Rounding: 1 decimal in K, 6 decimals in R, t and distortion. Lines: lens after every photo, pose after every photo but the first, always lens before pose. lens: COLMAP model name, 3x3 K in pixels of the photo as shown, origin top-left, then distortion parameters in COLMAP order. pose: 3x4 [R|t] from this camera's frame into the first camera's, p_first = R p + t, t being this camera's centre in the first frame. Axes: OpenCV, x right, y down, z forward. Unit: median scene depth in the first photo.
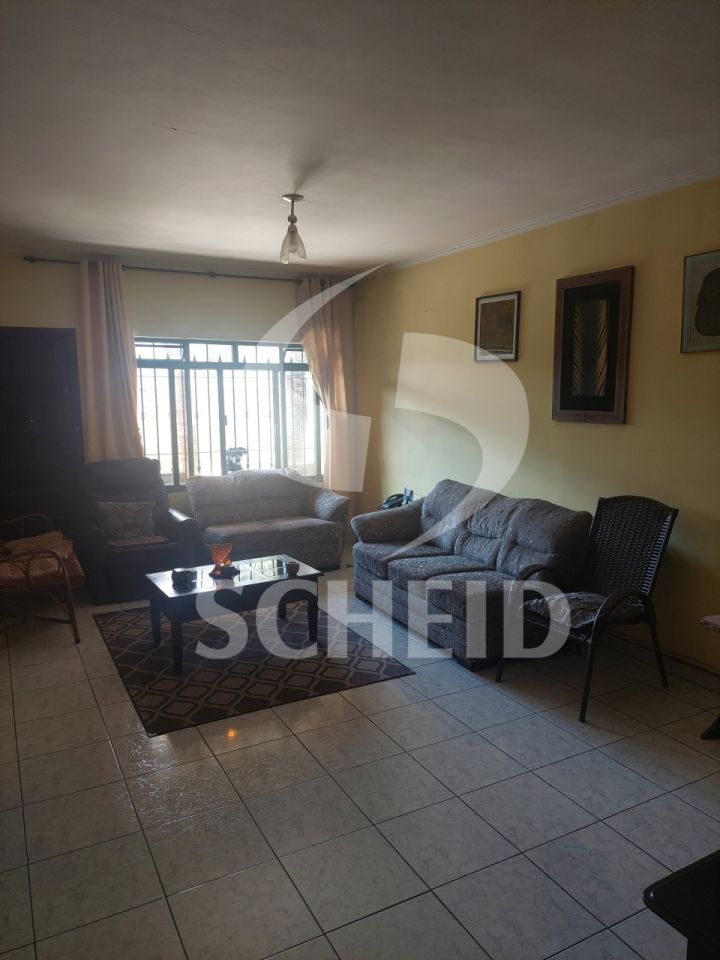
lens RADIAL K [[690.9, 0, 360.0], [0, 690.9, 480.0], [0, 0, 1]] dist [0.001907, 0.000669]
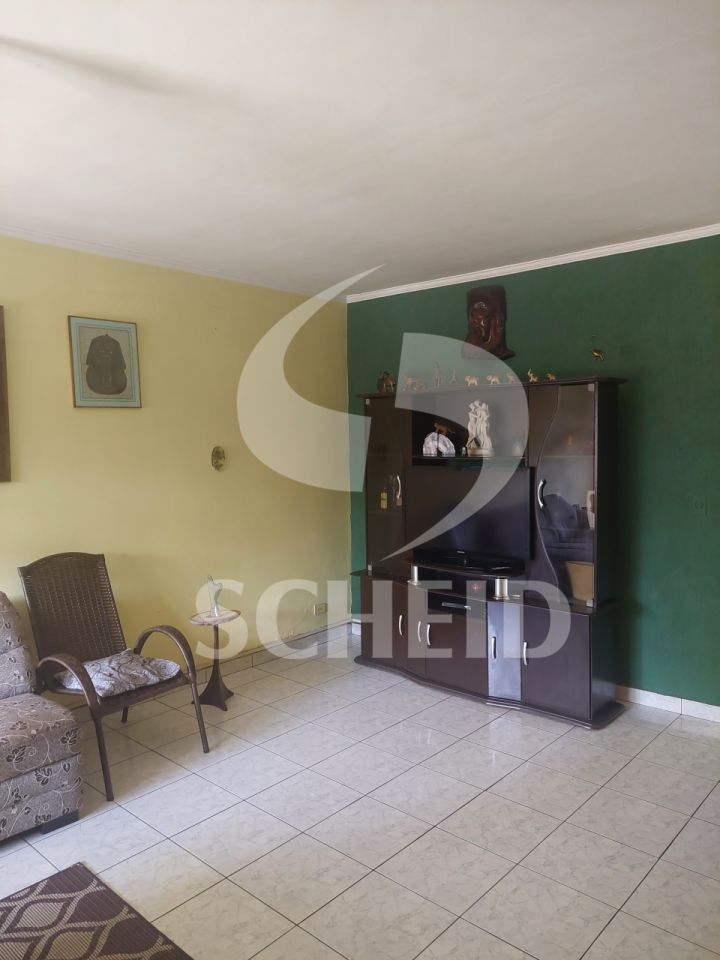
lens RADIAL K [[690.9, 0, 360.0], [0, 690.9, 480.0], [0, 0, 1]] dist [0.001907, 0.000669]
pose [[-0.335125, -0.041739, 0.941249, -0.670420], [0.154803, 0.983002, 0.098708, -0.114601], [-0.929369, 0.178788, -0.322967, 0.972963]]
